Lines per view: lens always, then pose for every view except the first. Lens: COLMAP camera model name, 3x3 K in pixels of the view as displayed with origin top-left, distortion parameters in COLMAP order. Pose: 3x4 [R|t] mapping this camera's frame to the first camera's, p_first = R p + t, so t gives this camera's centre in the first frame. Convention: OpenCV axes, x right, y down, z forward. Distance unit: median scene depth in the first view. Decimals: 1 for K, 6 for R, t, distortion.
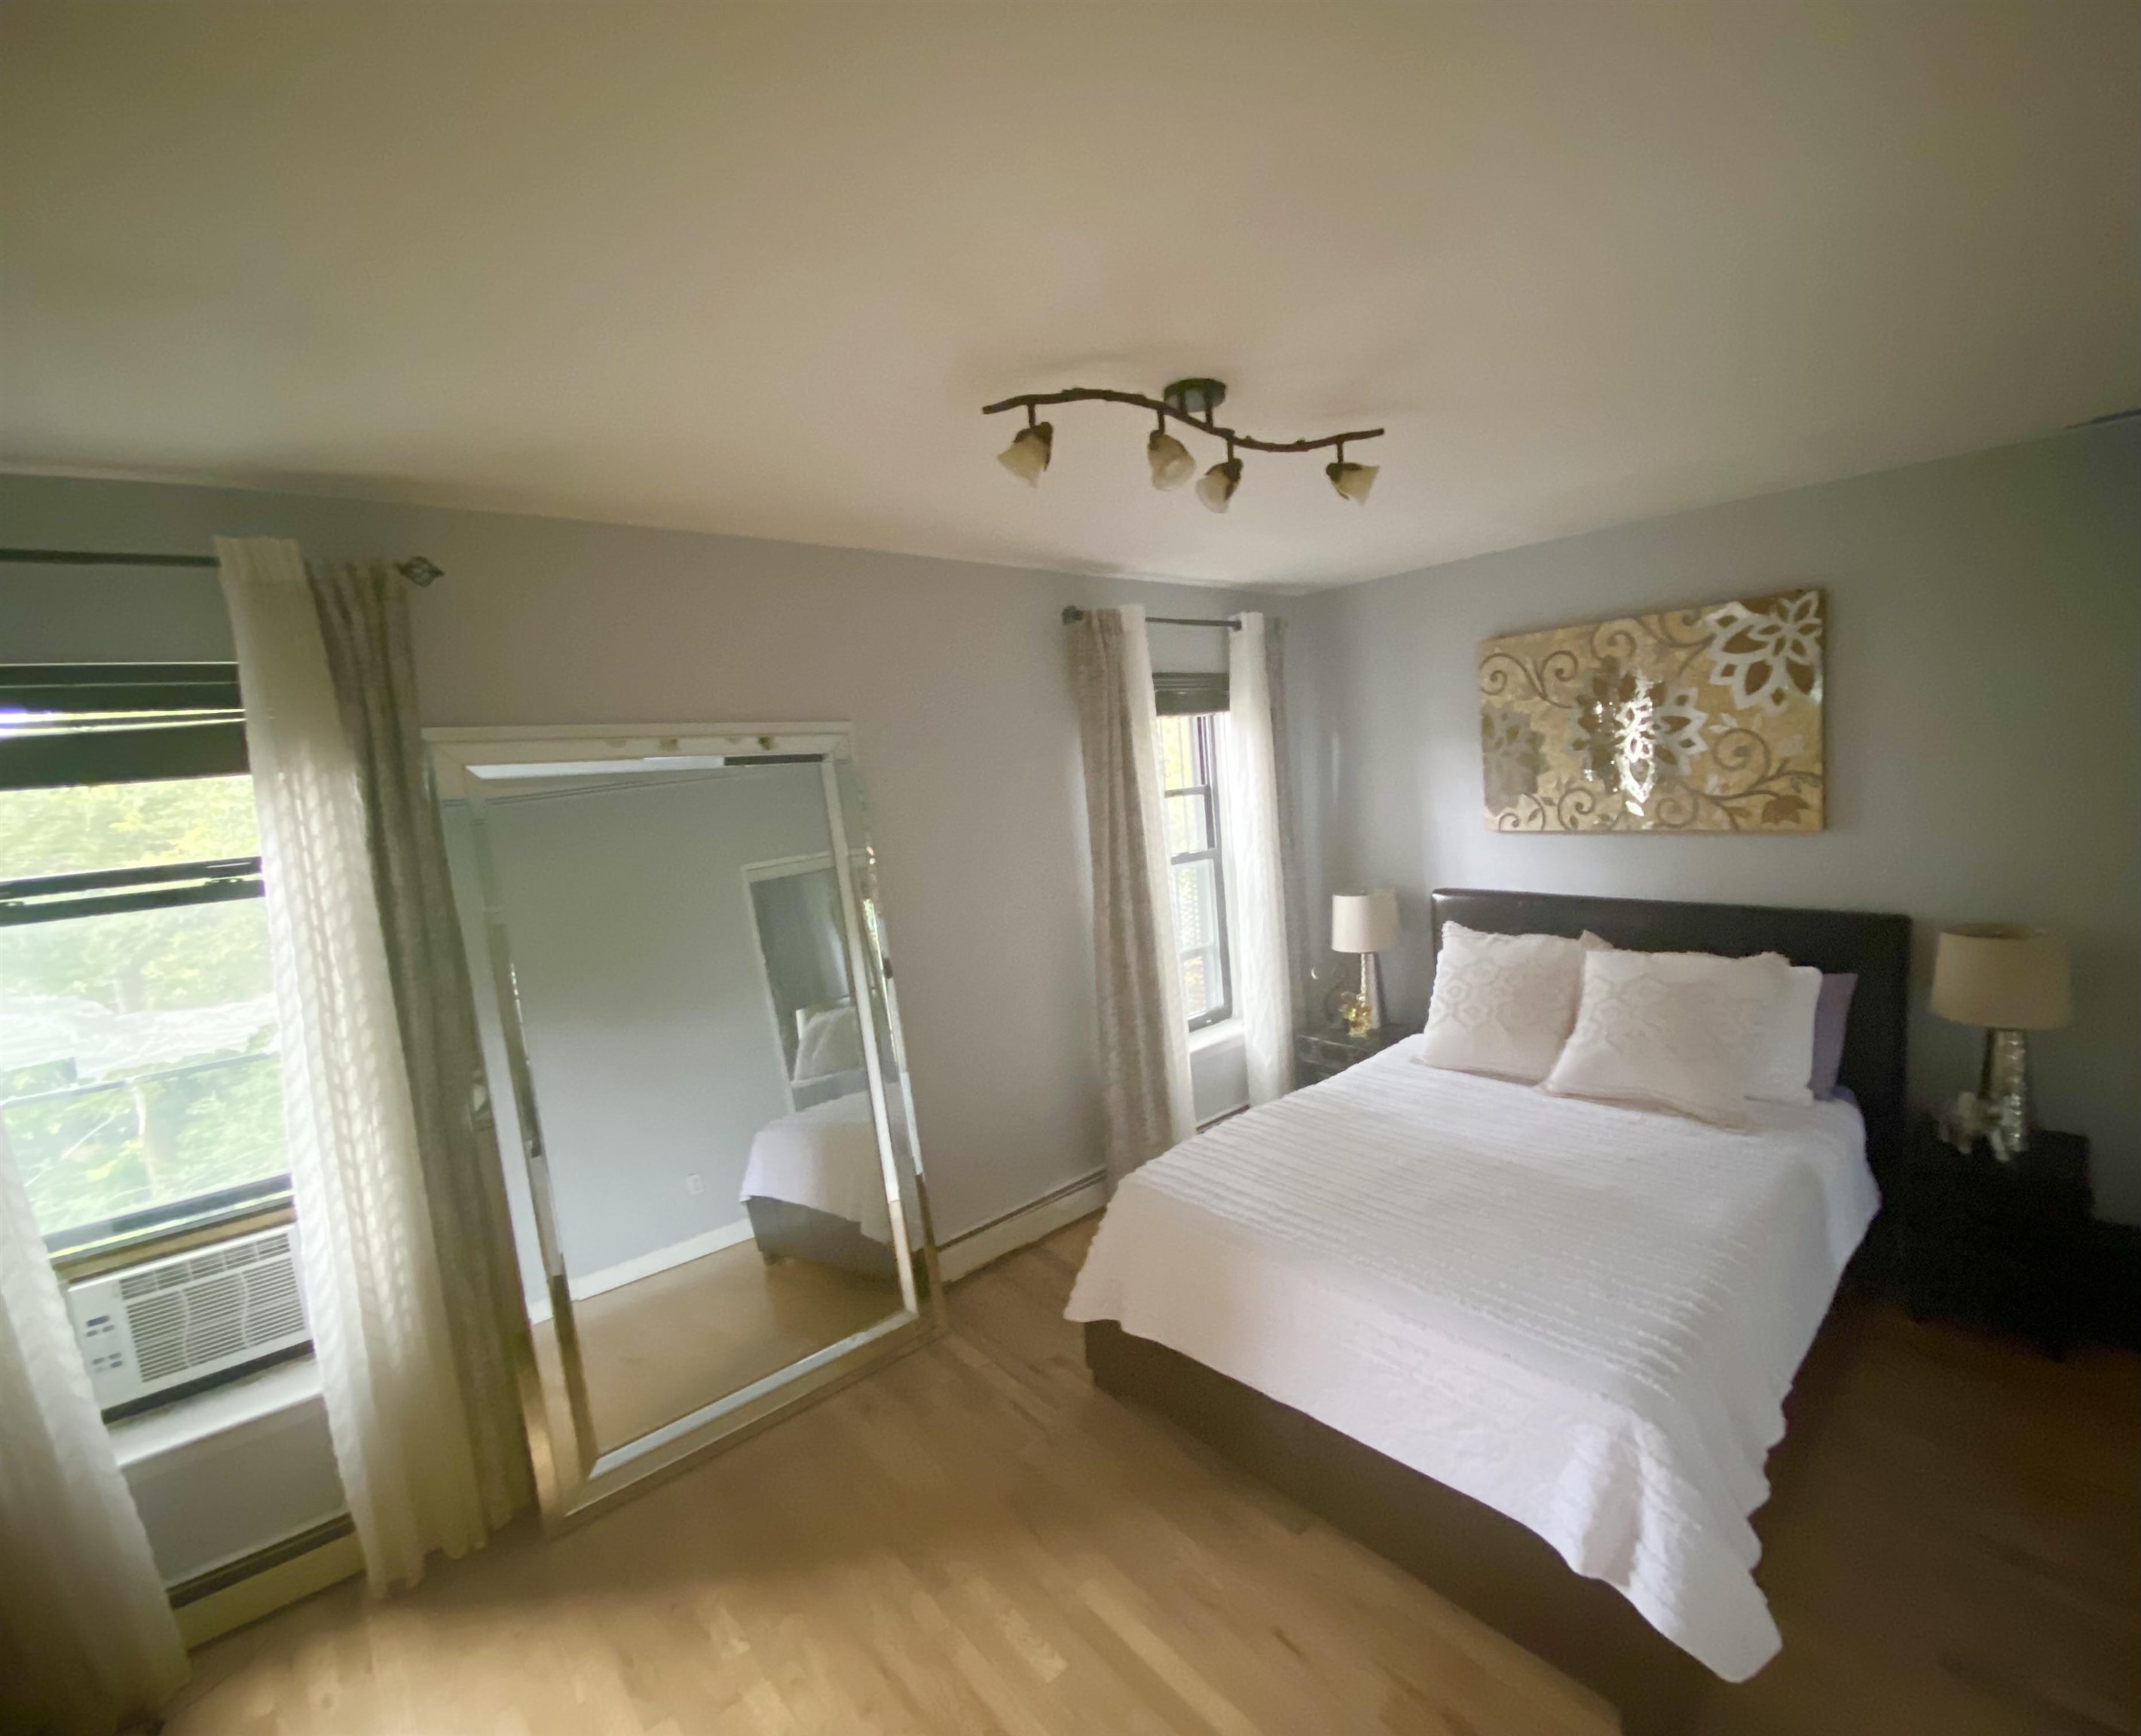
lens RADIAL K [[948.5, 0, 1156.4], [0, 948.5, 881.0], [0, 0, 1]] dist [-0.000038, -0.000137]
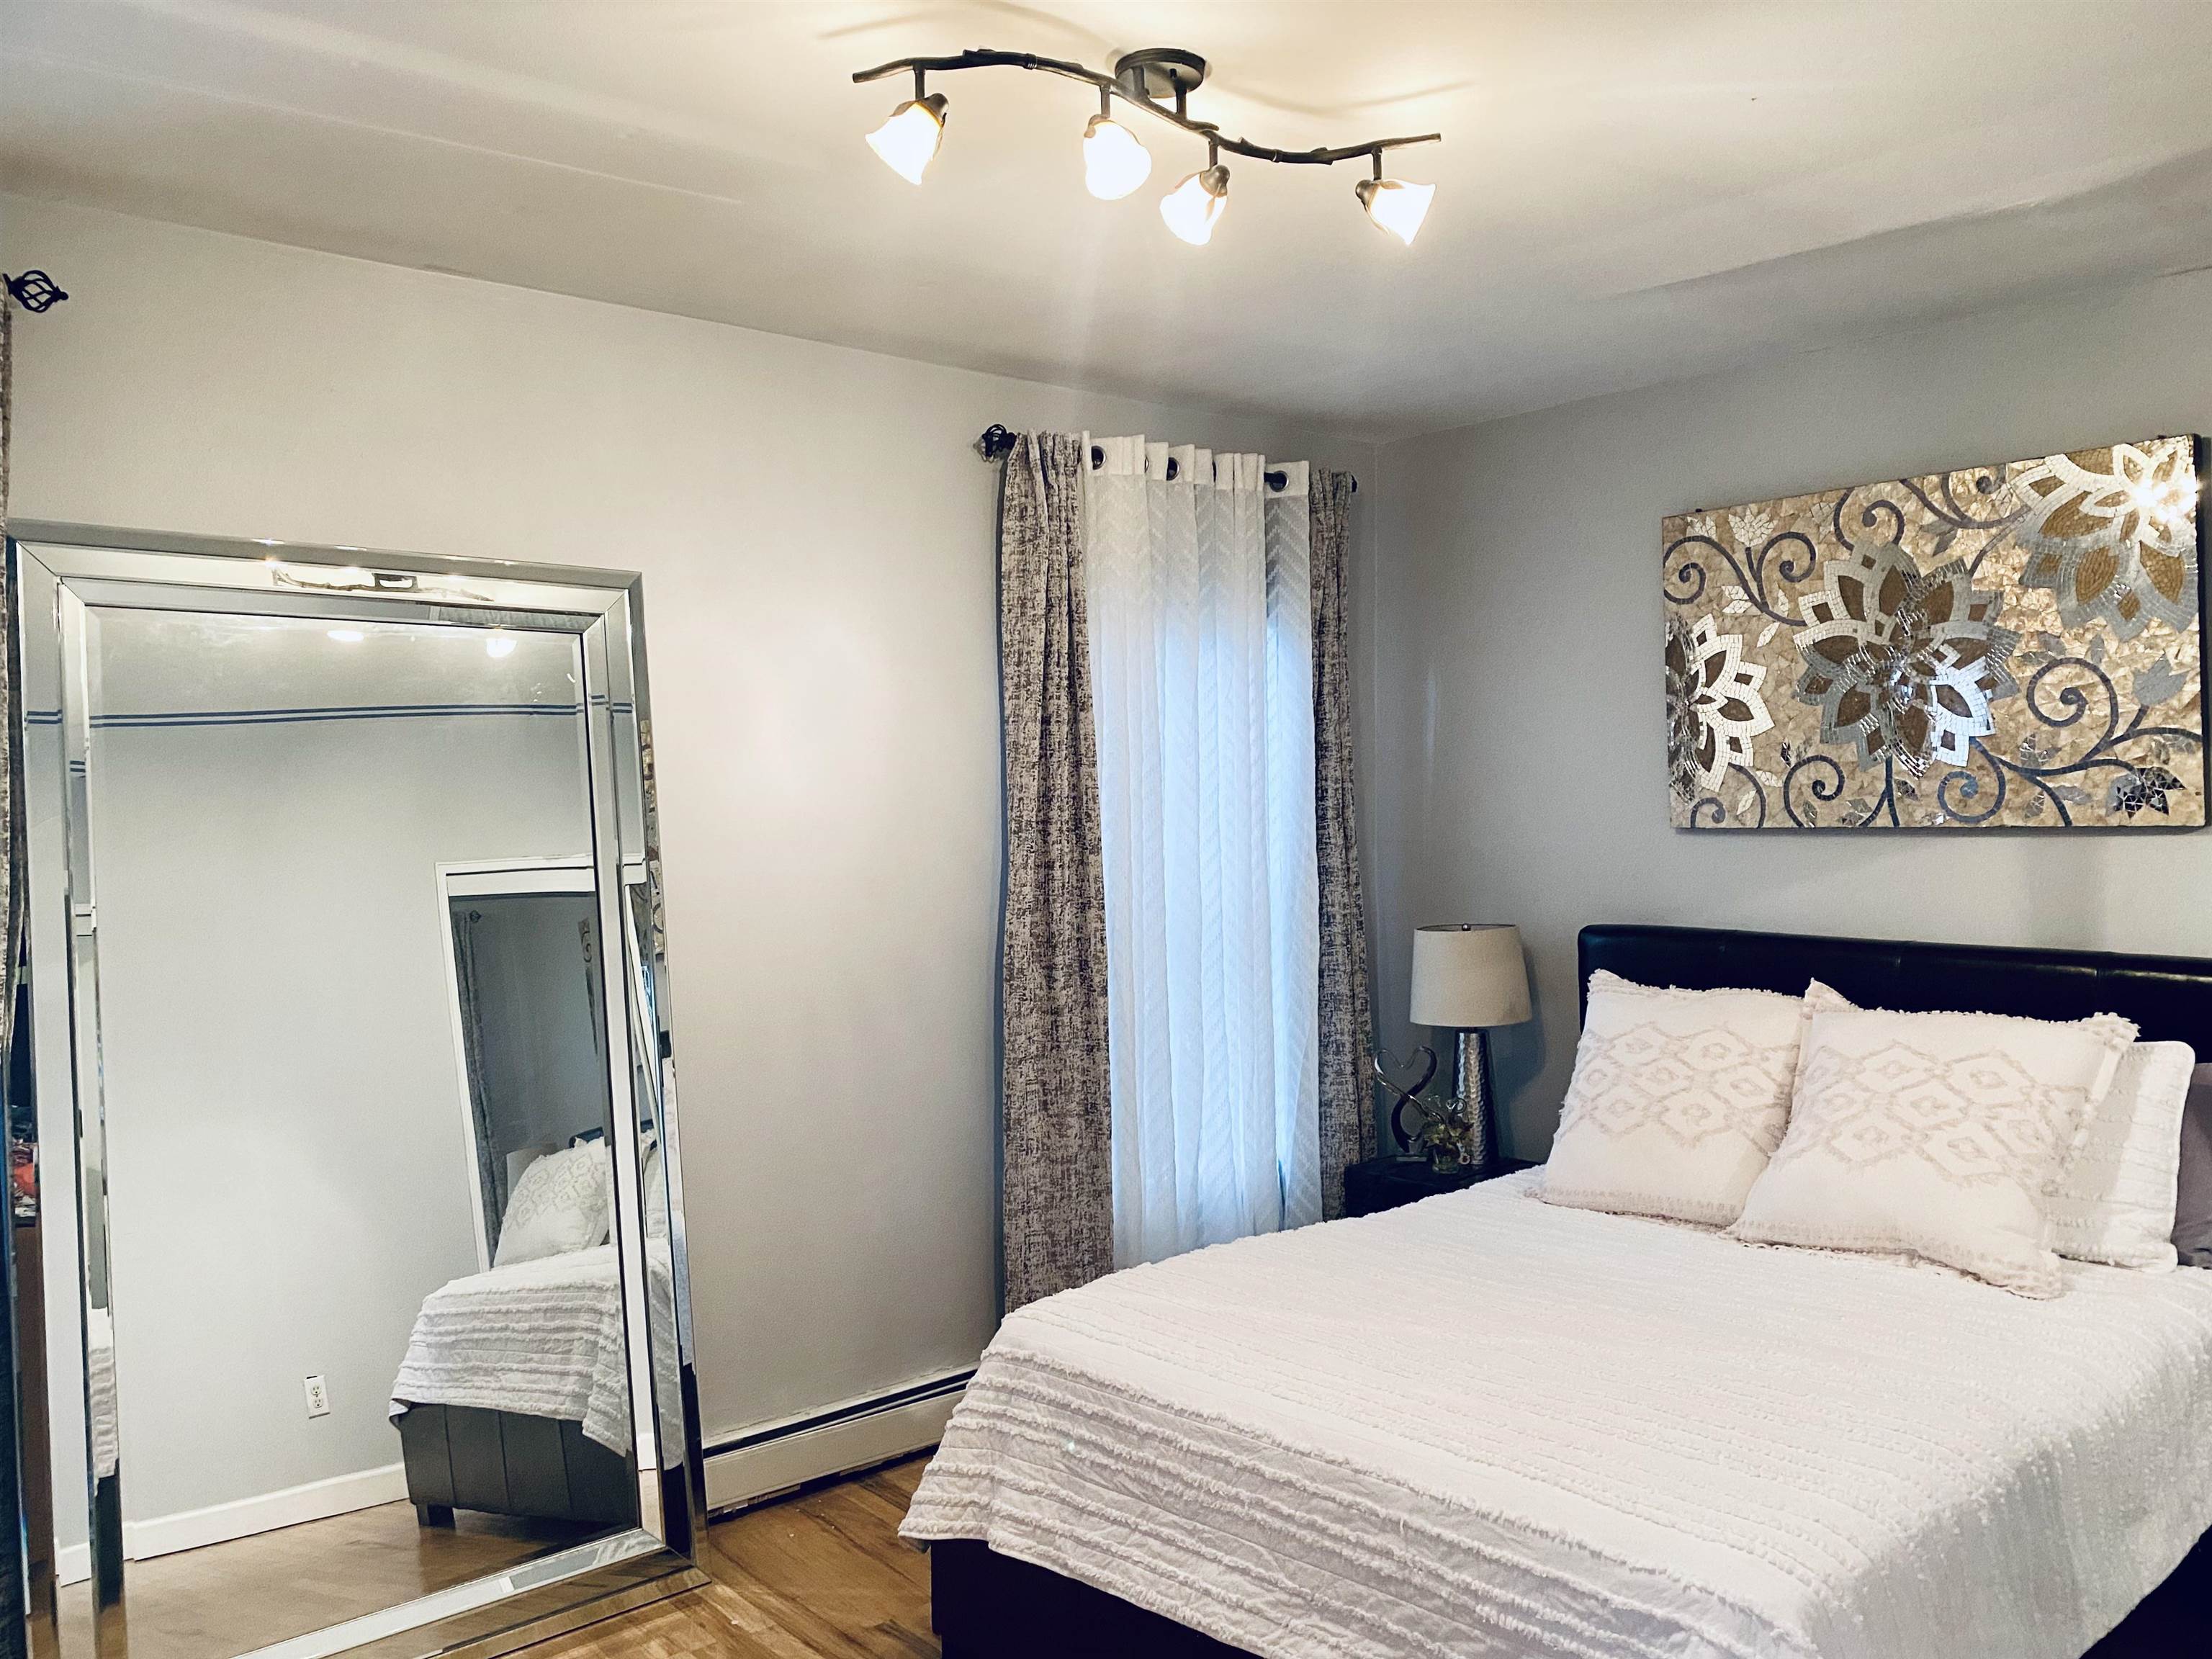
lens RADIAL K [[1710.9, 0, 1106.0], [0, 1710.9, 829.5], [0, 0, 1]] dist [0.018081, -0.022418]
pose [[0.997624, 0.052034, -0.045163, 0.050313], [-0.056606, 0.992679, -0.106697, 0.100706], [0.039280, 0.109000, 0.993265, -0.108704]]
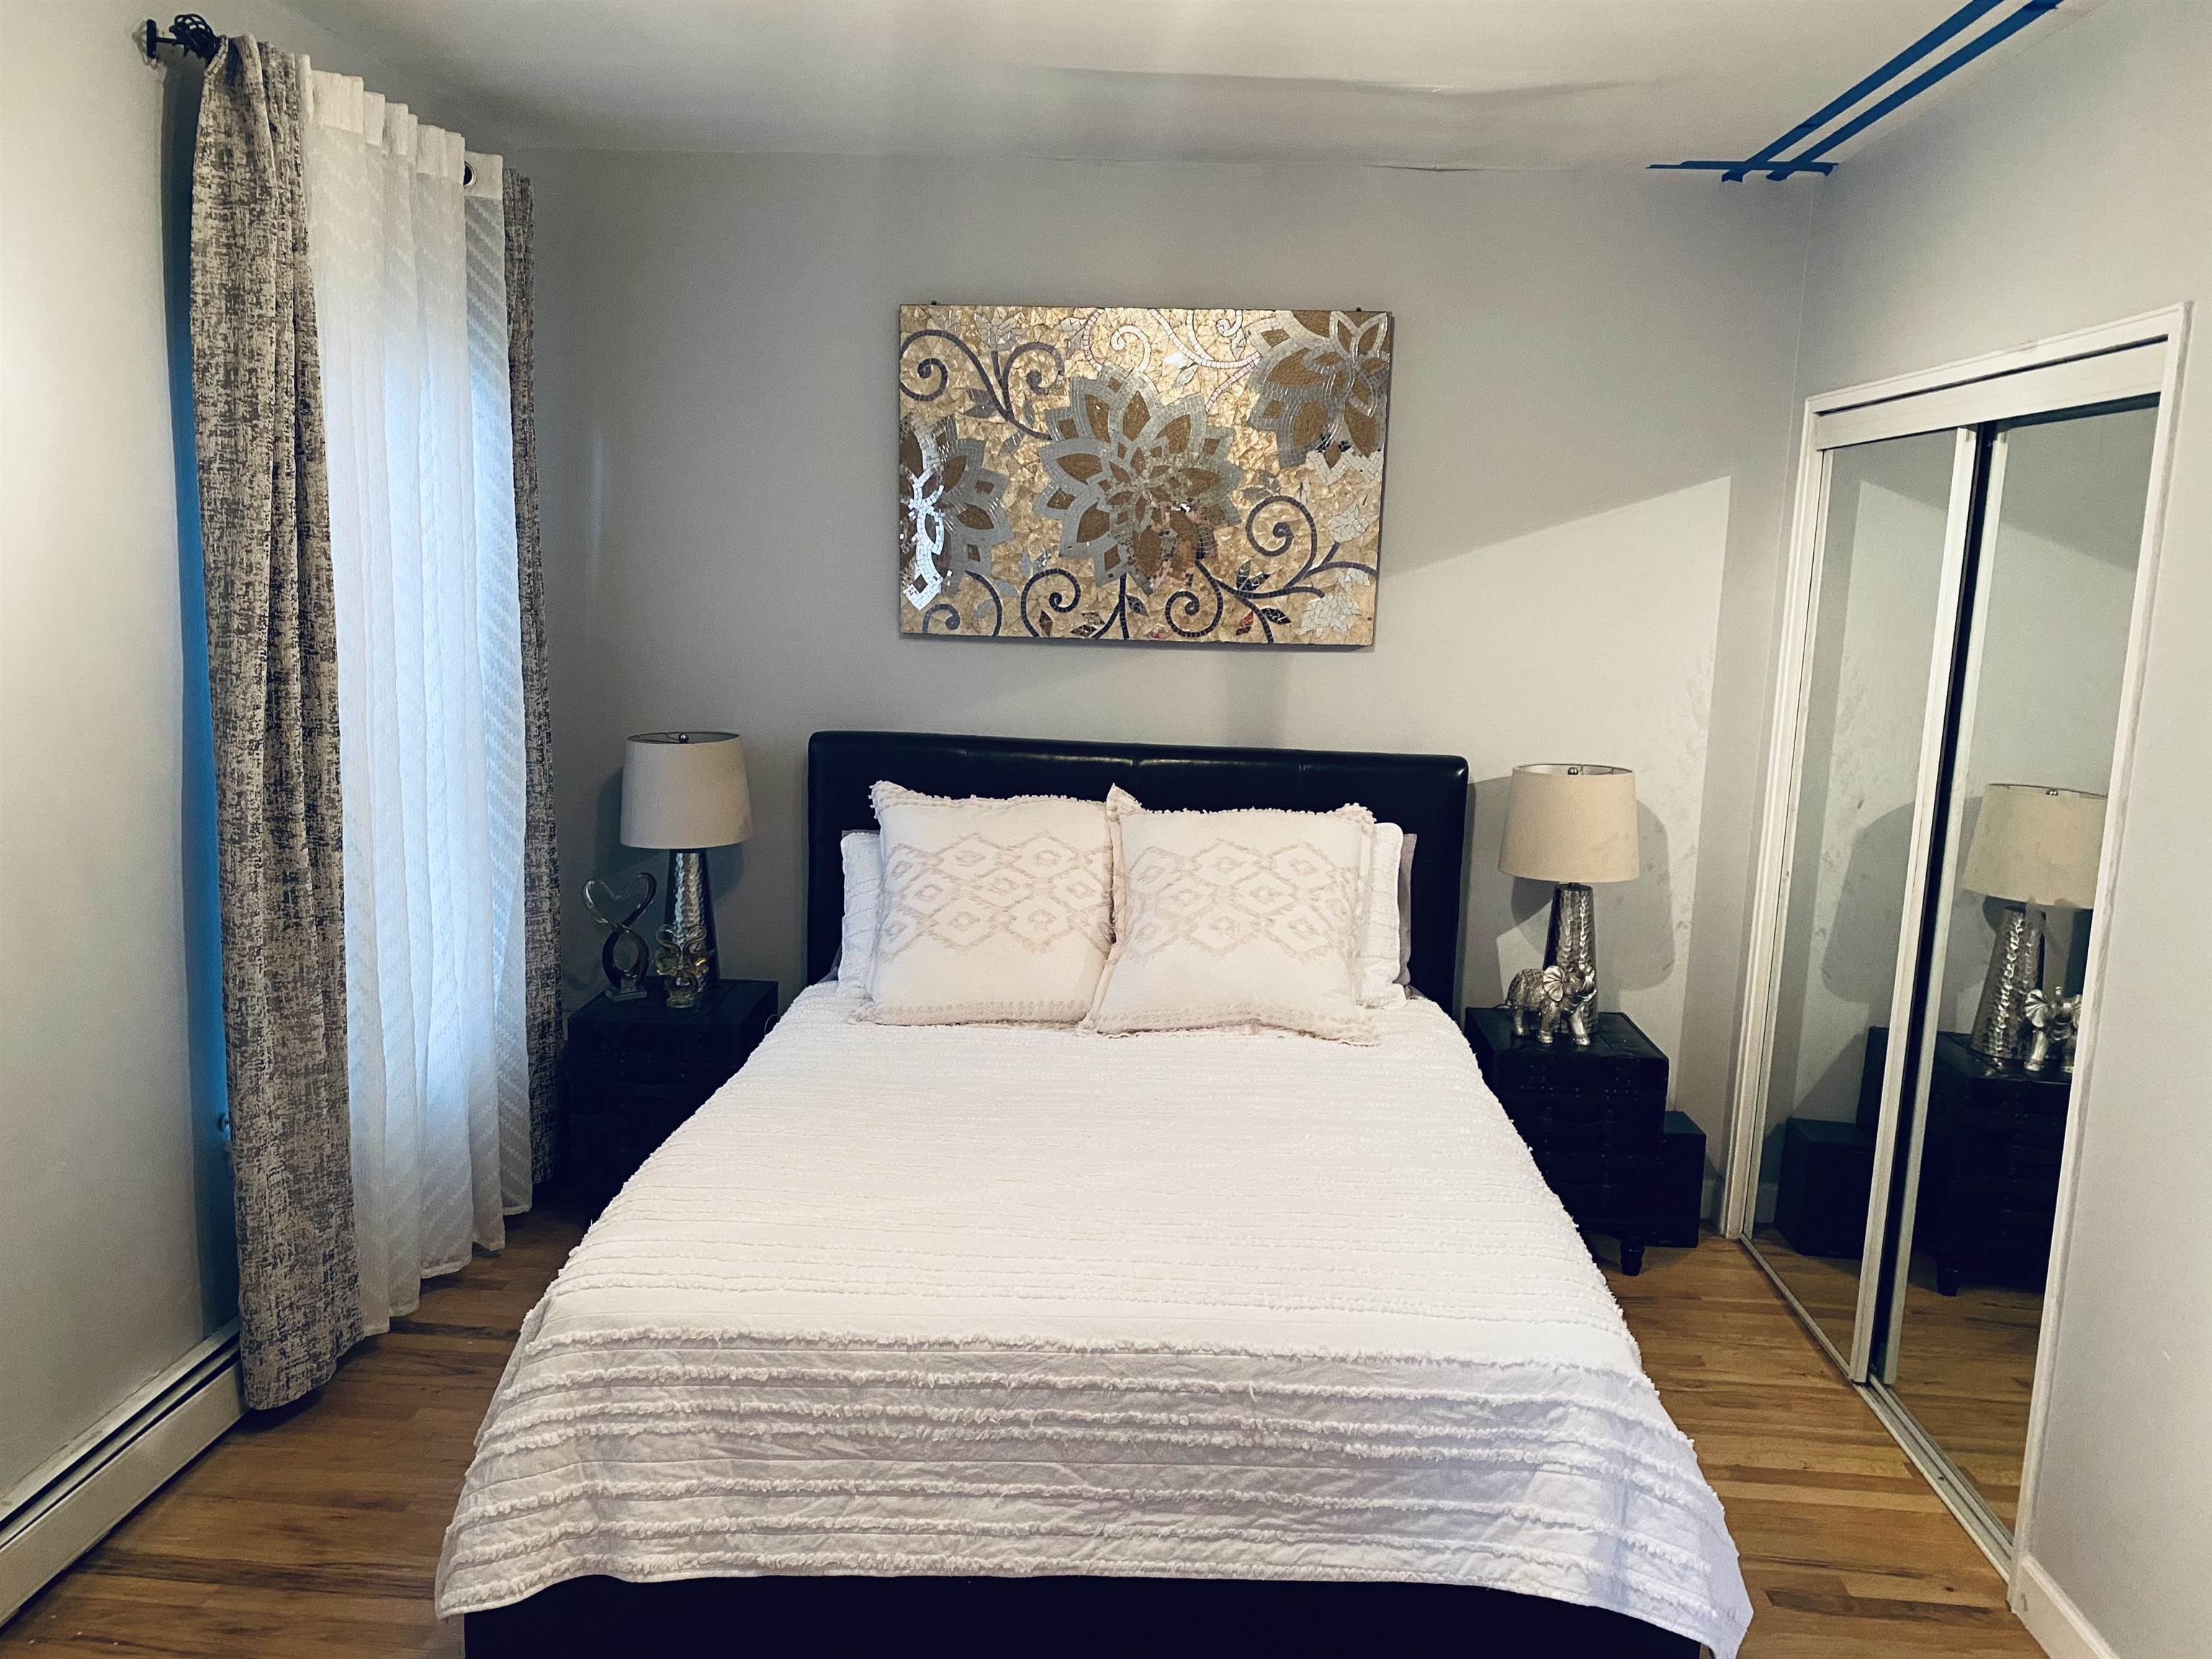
lens RADIAL K [[1638.5, 0, 1106.3], [0, 1638.5, 874.6], [0, 0, 1]] dist [0.047420, -0.090194]
pose [[0.726863, -0.033092, 0.685985, -0.324399], [0.008518, 0.999196, 0.039176, 0.070750], [-0.686730, -0.022632, 0.726560, 0.193184]]
